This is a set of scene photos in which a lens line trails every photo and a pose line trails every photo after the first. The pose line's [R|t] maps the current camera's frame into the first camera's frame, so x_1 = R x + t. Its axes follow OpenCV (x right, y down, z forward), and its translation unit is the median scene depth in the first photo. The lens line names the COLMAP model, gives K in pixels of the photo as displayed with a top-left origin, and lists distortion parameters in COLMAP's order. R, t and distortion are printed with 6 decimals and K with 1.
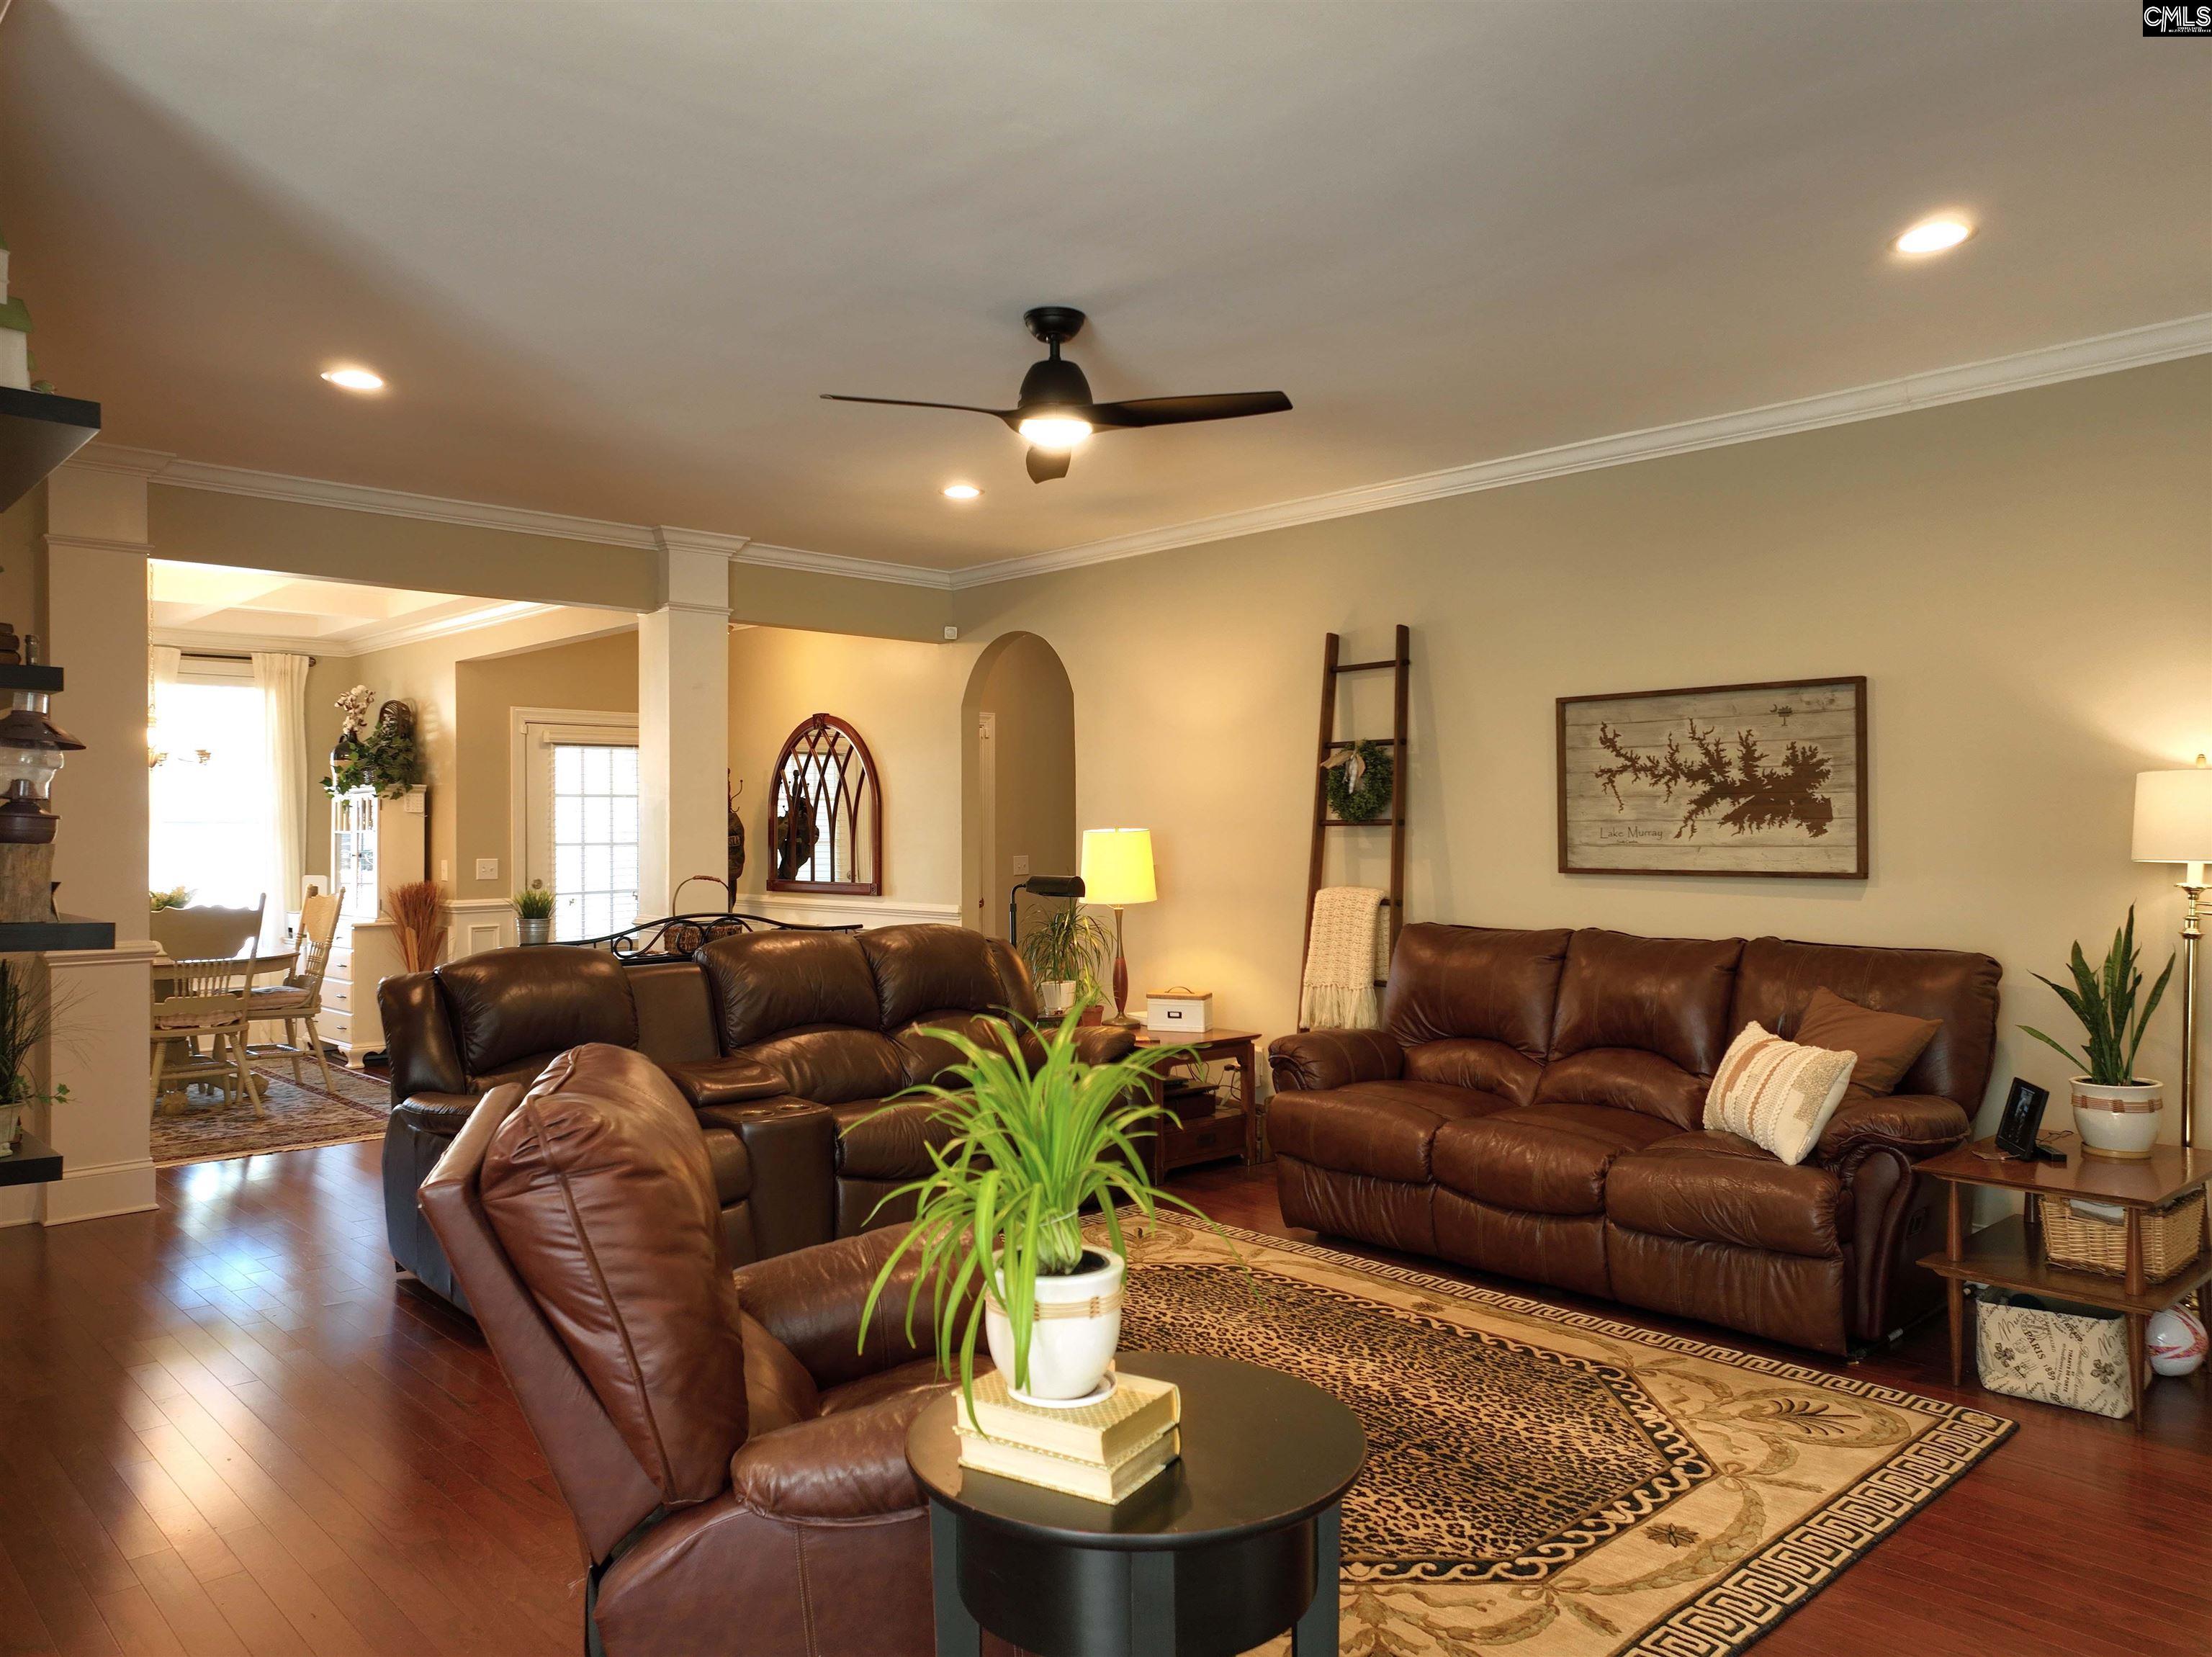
lens RADIAL K [[1567.7, 0, 1104.6], [0, 1567.7, 826.6], [0, 0, 1]] dist [0.007931, 0.015735]
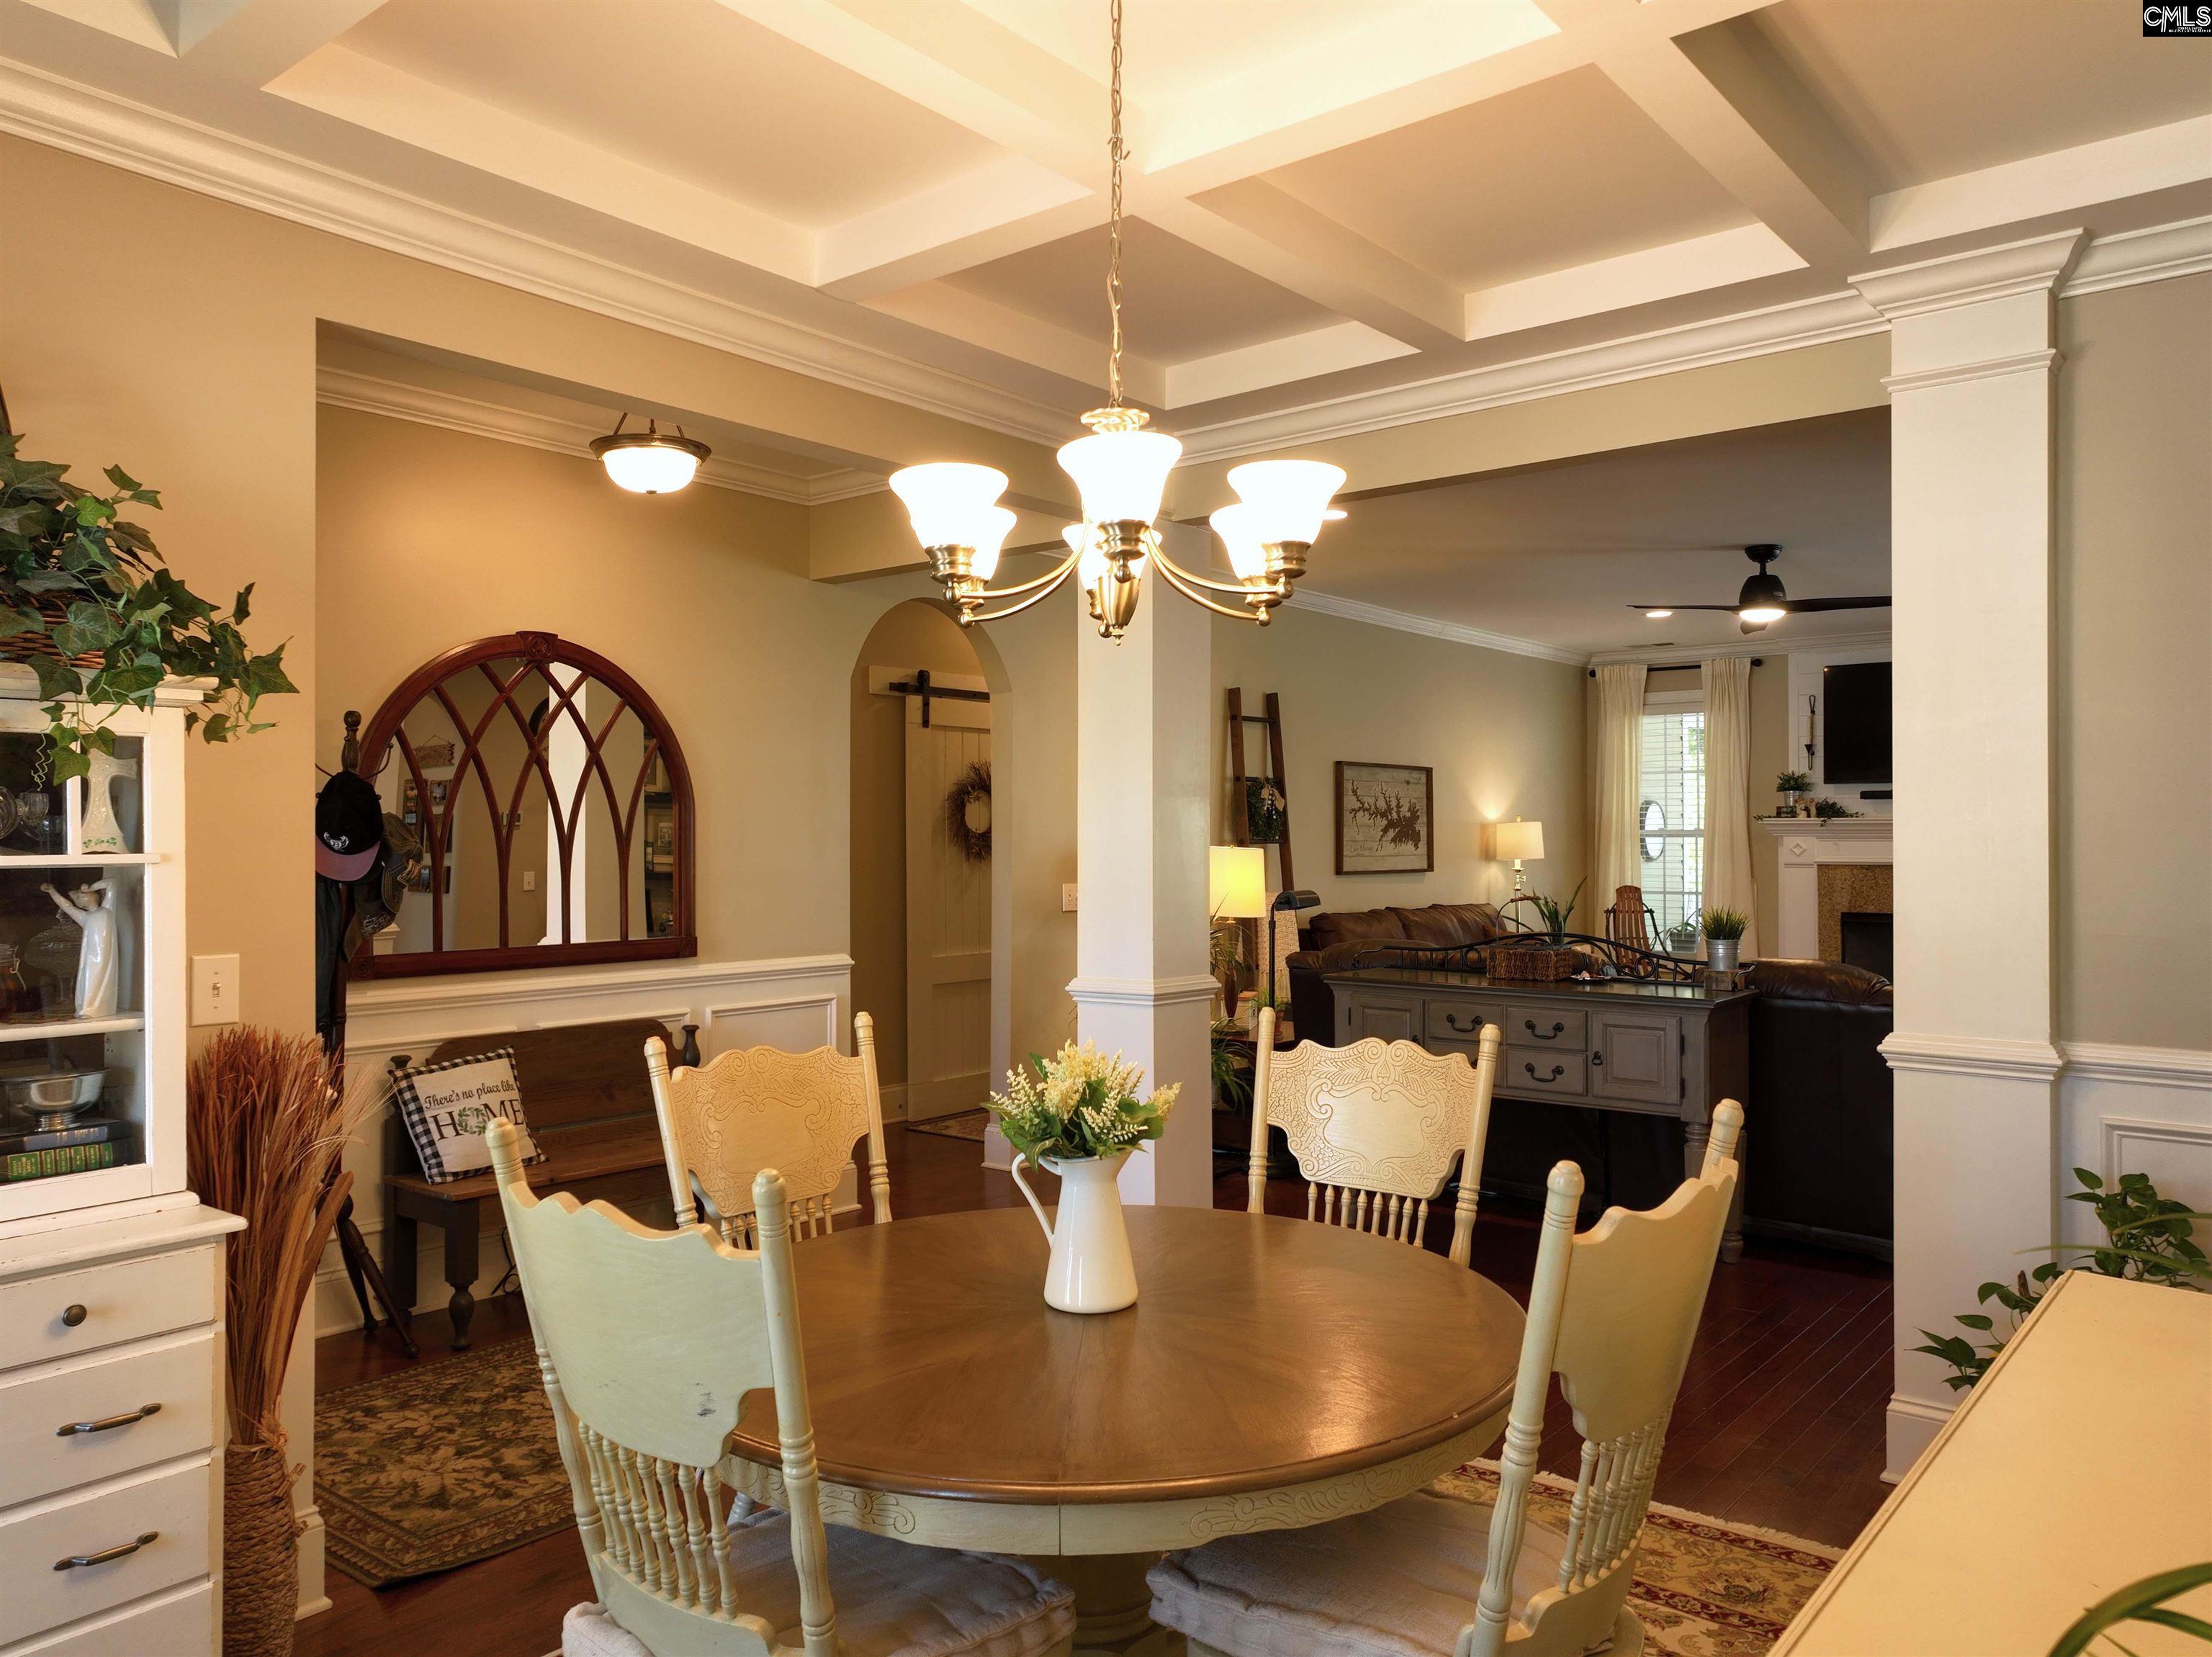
lens RADIAL K [[1567.7, 0, 1115.2], [0, 1567.7, 833.3], [0, 0, 1]] dist [0.007931, 0.015735]
pose [[-0.126148, 0.007742, 0.991981, -1.242599], [-0.000580, 0.999969, -0.007878, 0.001257], [-0.992011, -0.001569, -0.126139, 1.447567]]
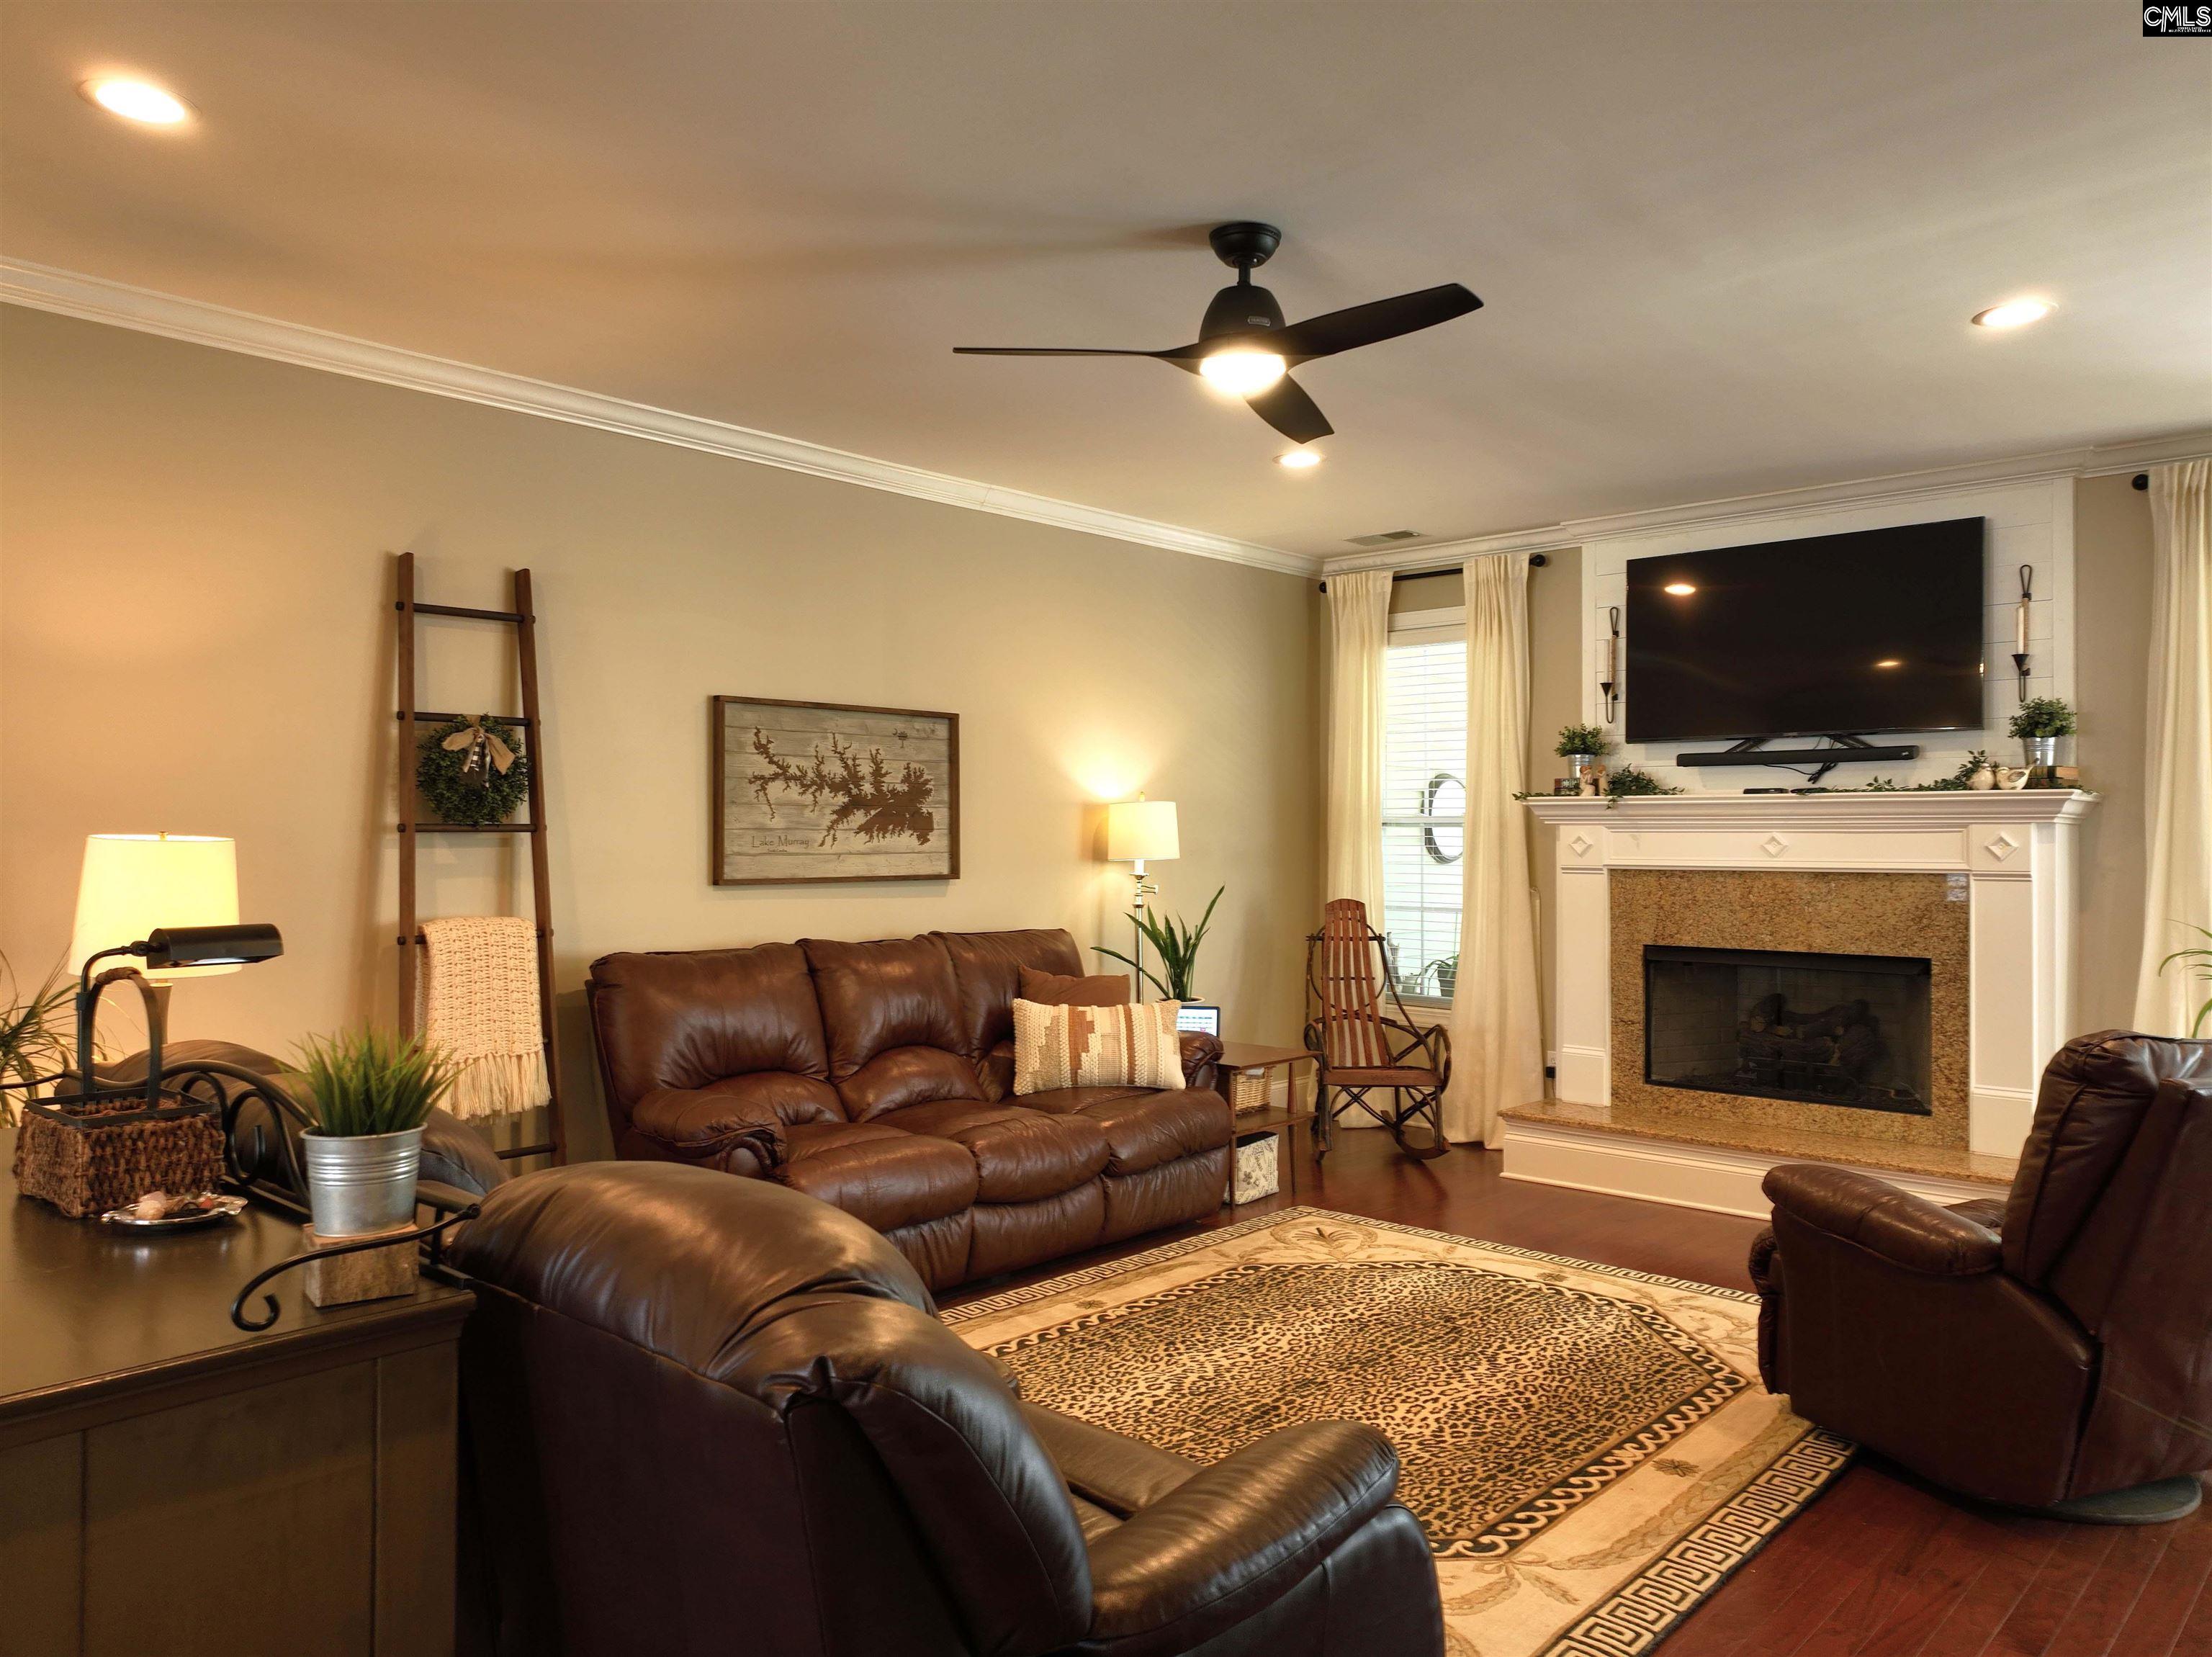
lens RADIAL K [[1567.7, 0, 1122.9], [0, 1567.7, 825.6], [0, 0, 1]] dist [0.007931, 0.015735]
pose [[-0.080706, 0.009717, 0.996691, -0.660955], [-0.002805, 0.999946, -0.009976, 0.003045], [-0.996734, -0.003600, -0.080674, 0.857169]]
